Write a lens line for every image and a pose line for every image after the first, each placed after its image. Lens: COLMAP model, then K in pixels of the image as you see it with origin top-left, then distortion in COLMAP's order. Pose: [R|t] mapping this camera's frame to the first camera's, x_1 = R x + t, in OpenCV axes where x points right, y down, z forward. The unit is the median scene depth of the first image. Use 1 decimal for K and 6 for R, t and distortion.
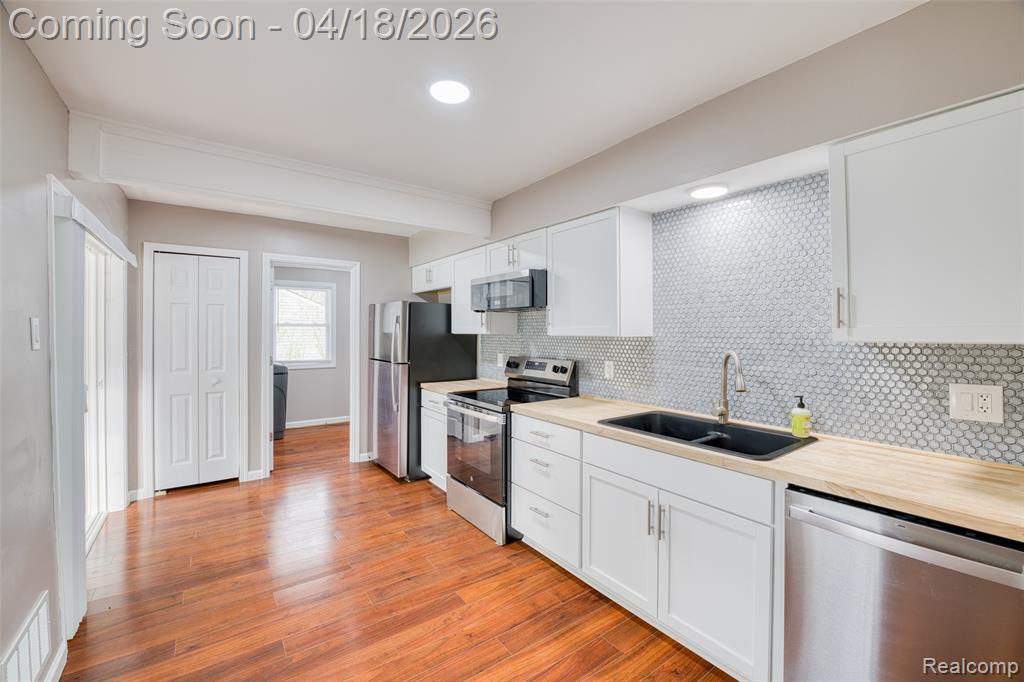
lens RADIAL K [[425.3, 0, 525.4], [0, 425.3, 333.7], [0, 0, 1]] dist [-0.001476, 0.000000]
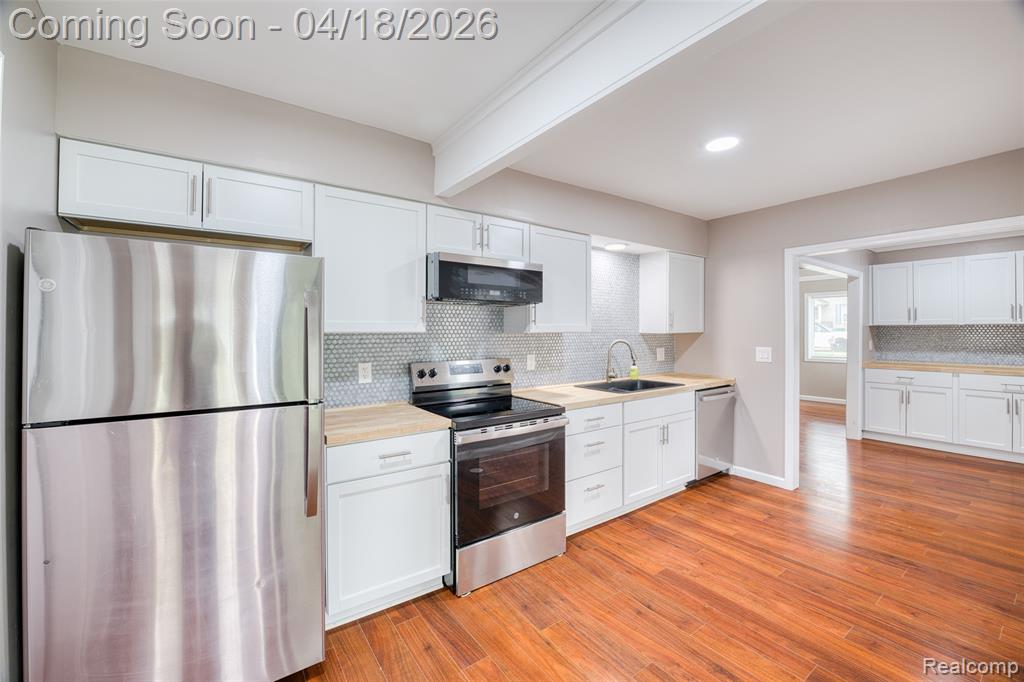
lens RADIAL K [[419.4, 0, 514.3], [0, 419.4, 334.9], [0, 0, 1]] dist [-0.002314, -0.000330]
pose [[0.015354, -0.010547, 0.999826, -0.948945], [0.008125, 0.999913, 0.010424, -0.001588], [-0.999849, 0.007964, 0.015439, 1.044972]]
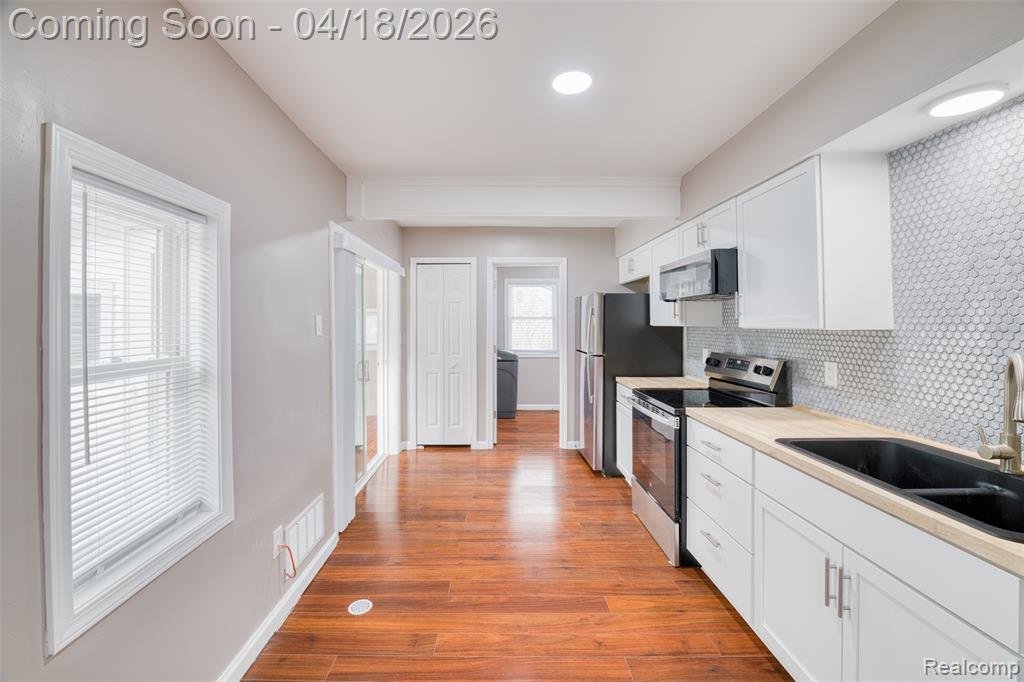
lens RADIAL K [[443.3, 0, 510.8], [0, 443.3, 321.6], [0, 0, 1]] dist [-0.001155, 0.000081]
pose [[0.813106, -0.005535, -0.582089, 0.196159], [-0.000045, 0.999954, -0.009572, 0.000225], [0.582116, 0.007810, 0.813069, 0.050734]]
